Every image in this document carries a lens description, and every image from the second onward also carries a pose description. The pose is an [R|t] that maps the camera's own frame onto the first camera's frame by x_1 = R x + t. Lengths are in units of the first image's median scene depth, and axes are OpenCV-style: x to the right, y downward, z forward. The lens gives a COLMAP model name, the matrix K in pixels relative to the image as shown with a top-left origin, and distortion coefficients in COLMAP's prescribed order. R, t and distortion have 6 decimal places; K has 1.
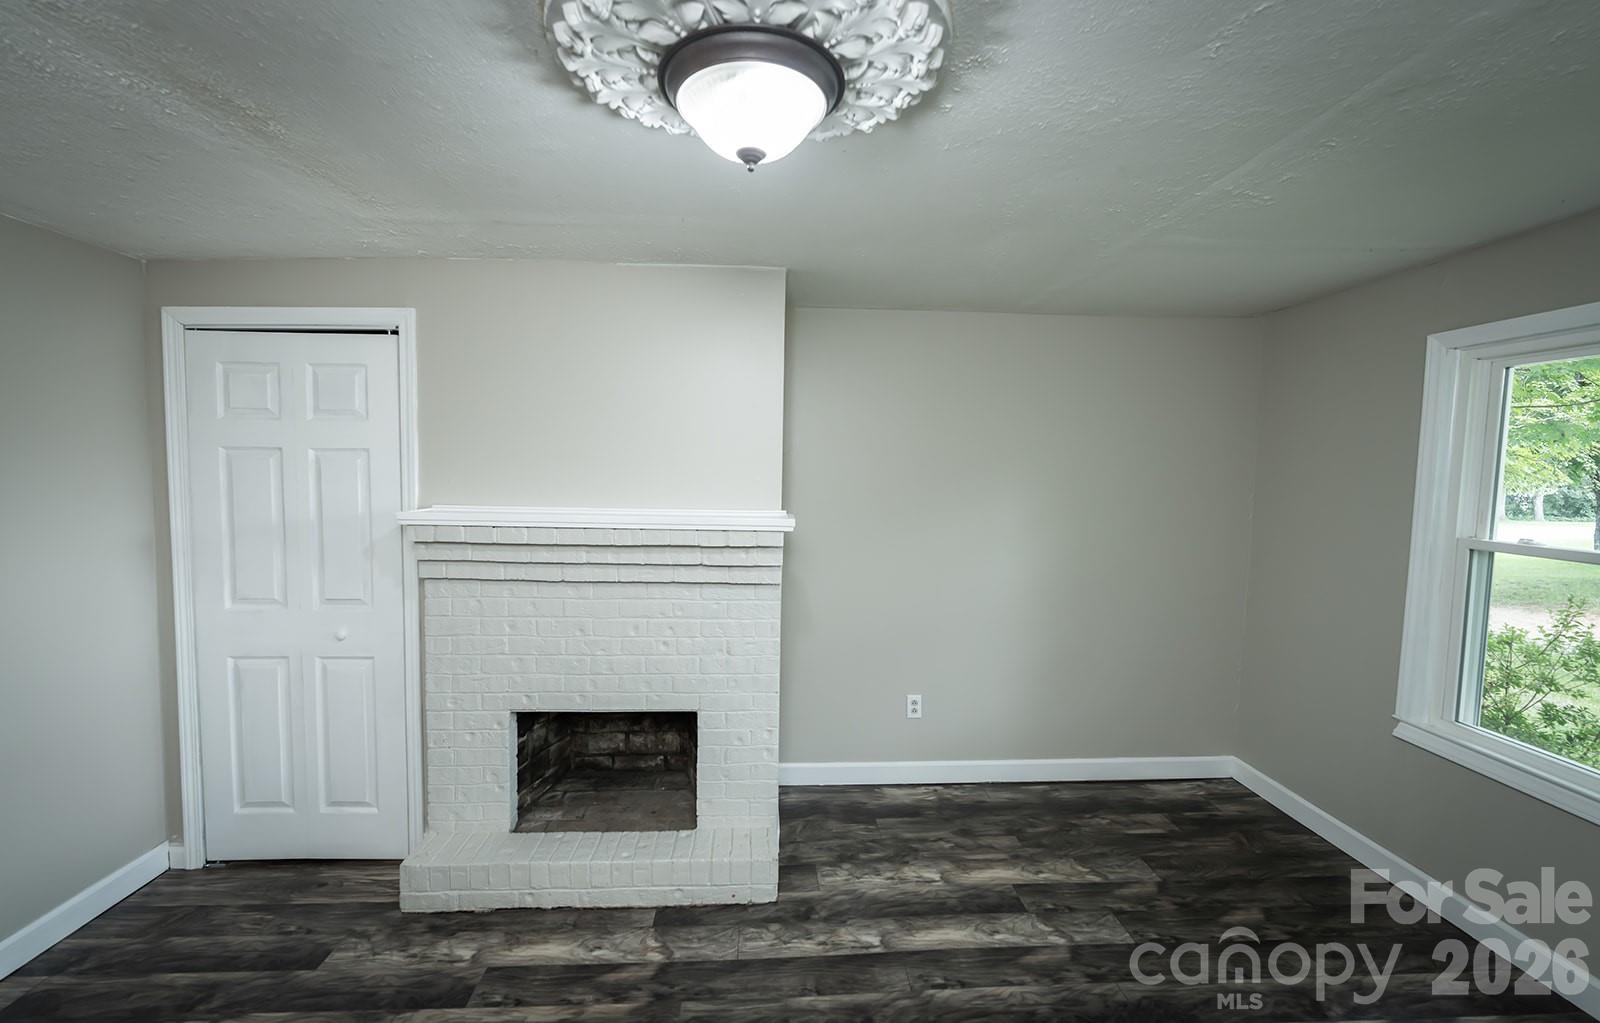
lens RADIAL K [[646.8, 0, 794.3], [0, 646.8, 512.0], [0, 0, 1]] dist [-0.001210, -0.000076]
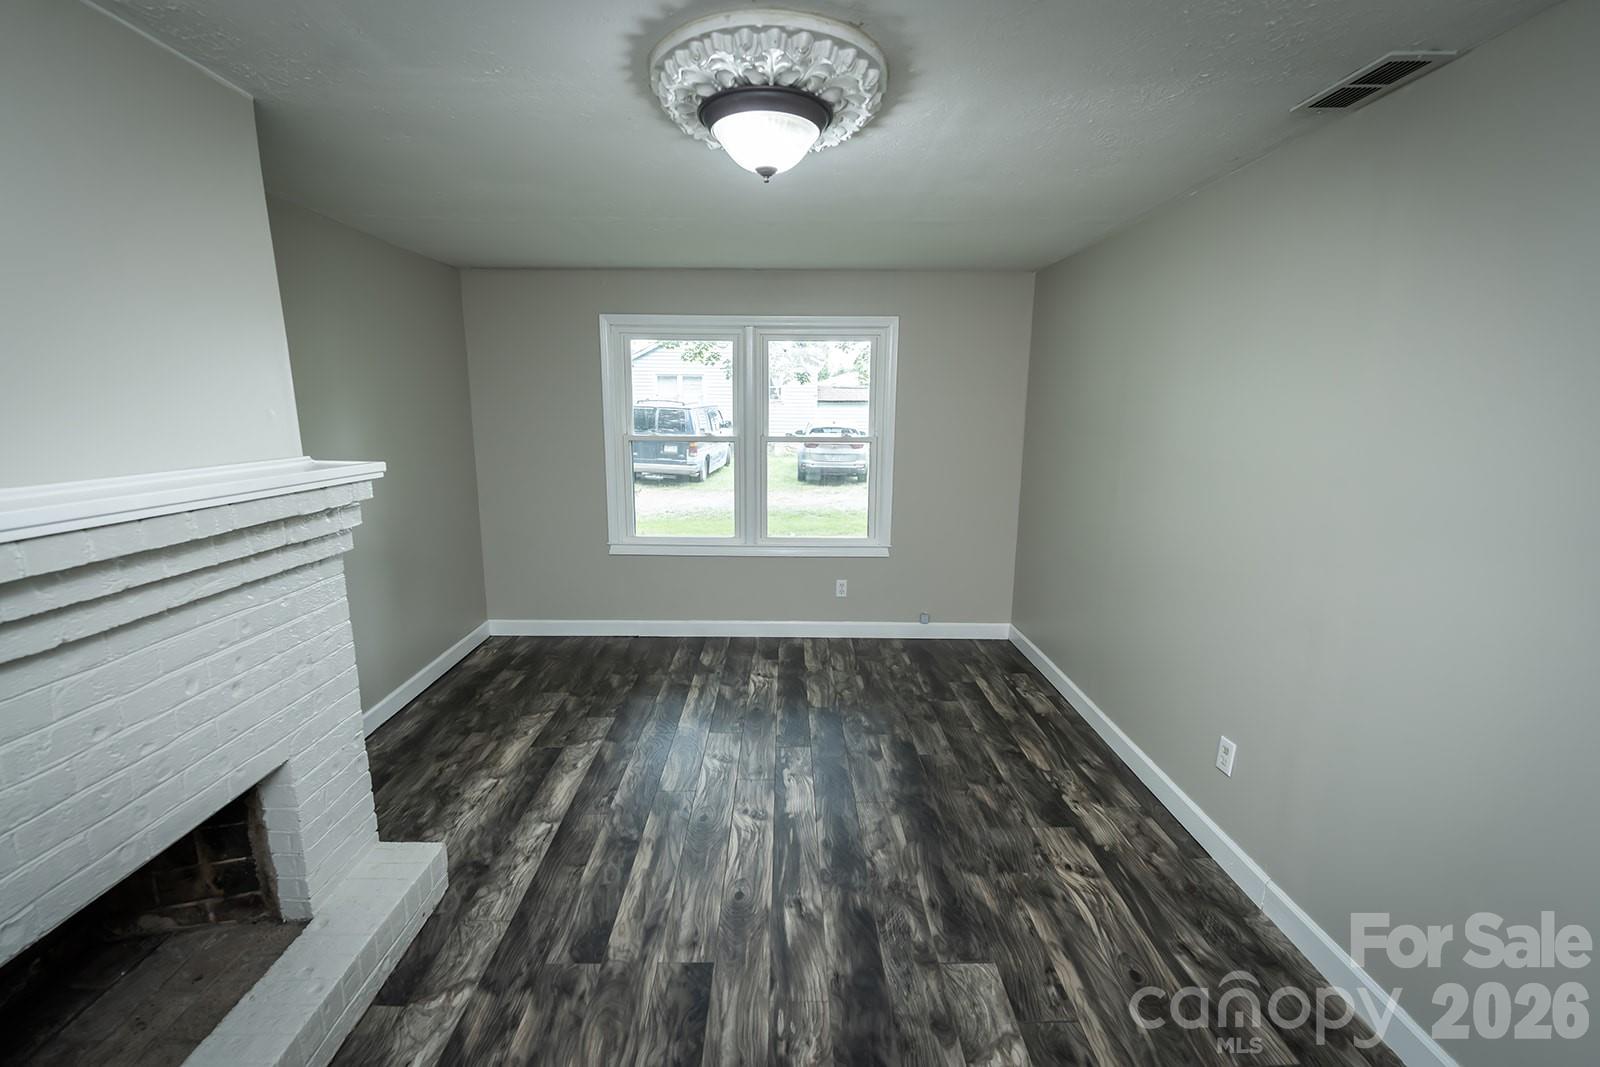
lens RADIAL K [[662.2, 0, 777.5], [0, 662.2, 539.6], [0, 0, 1]] dist [-0.000274, -0.000466]
pose [[0.062208, -0.214345, 0.974775, -0.803207], [0.062352, 0.975594, 0.210546, -0.037959], [-0.996114, 0.047681, 0.074054, 0.451293]]
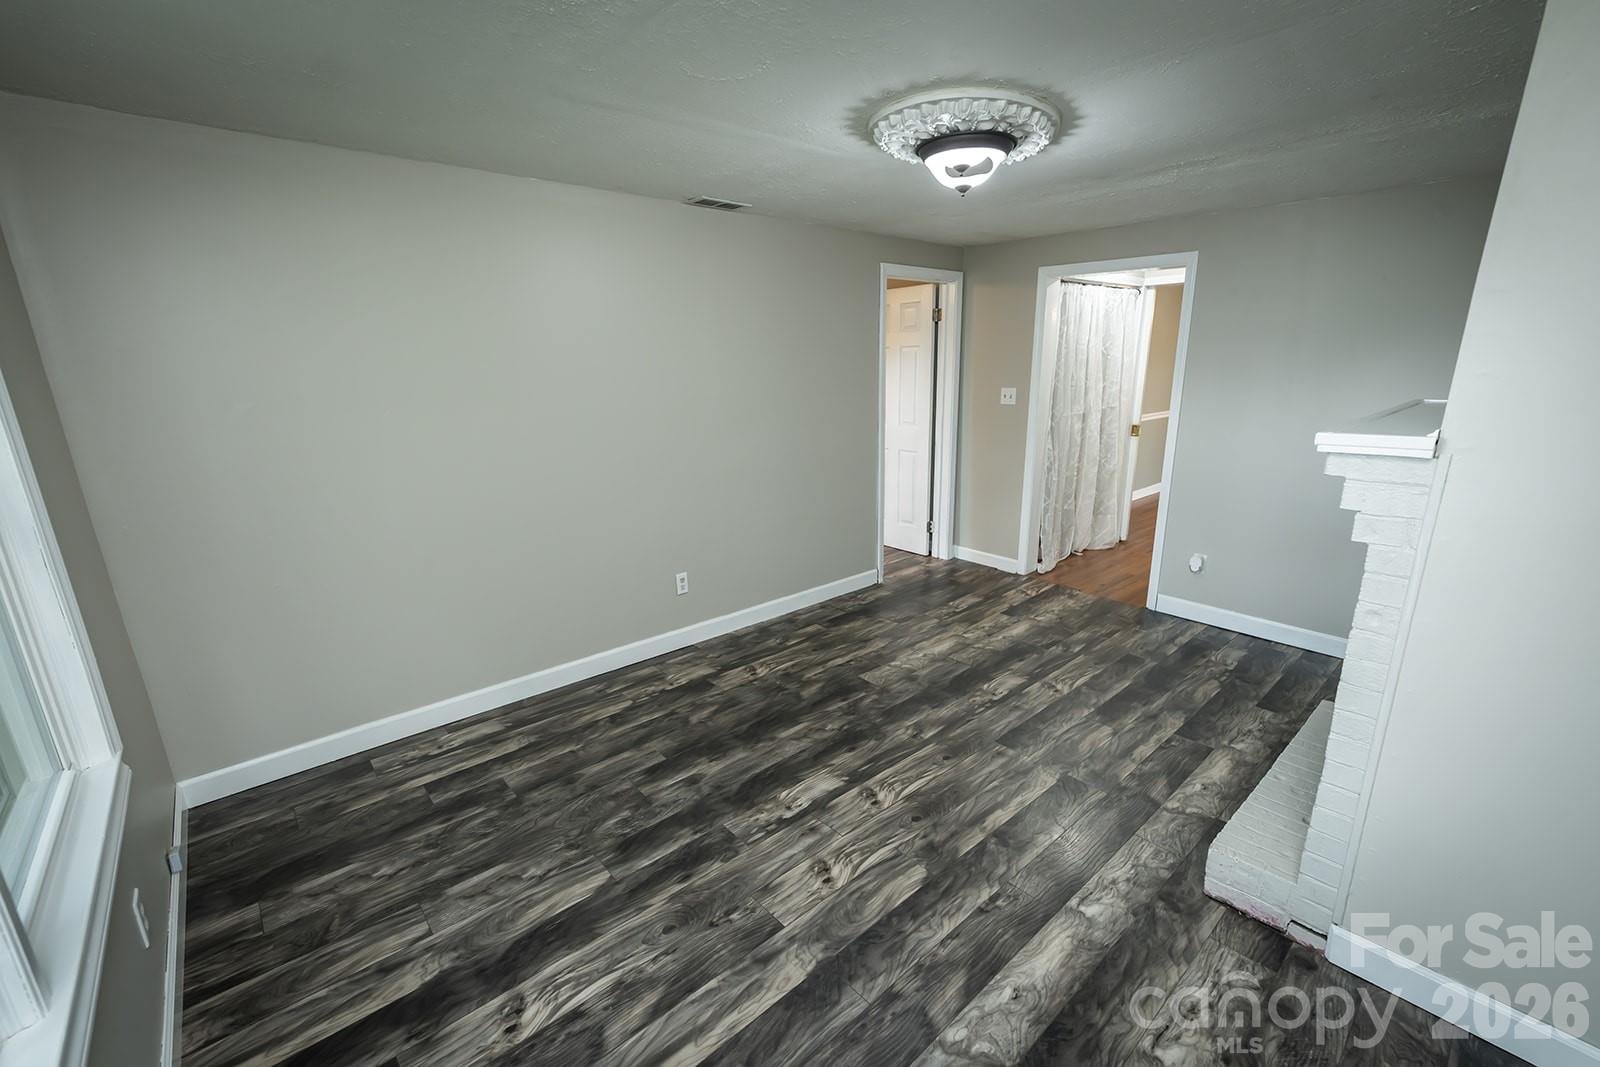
lens RADIAL K [[691.8, 0, 786.6], [0, 691.8, 546.5], [0, 0, 1]] dist [0.000347, -0.000289]
pose [[-0.783315, 0.160092, -0.600656, 0.860659], [-0.035346, 0.953234, 0.300160, -0.069531], [0.620619, 0.256350, -0.741024, 1.218927]]
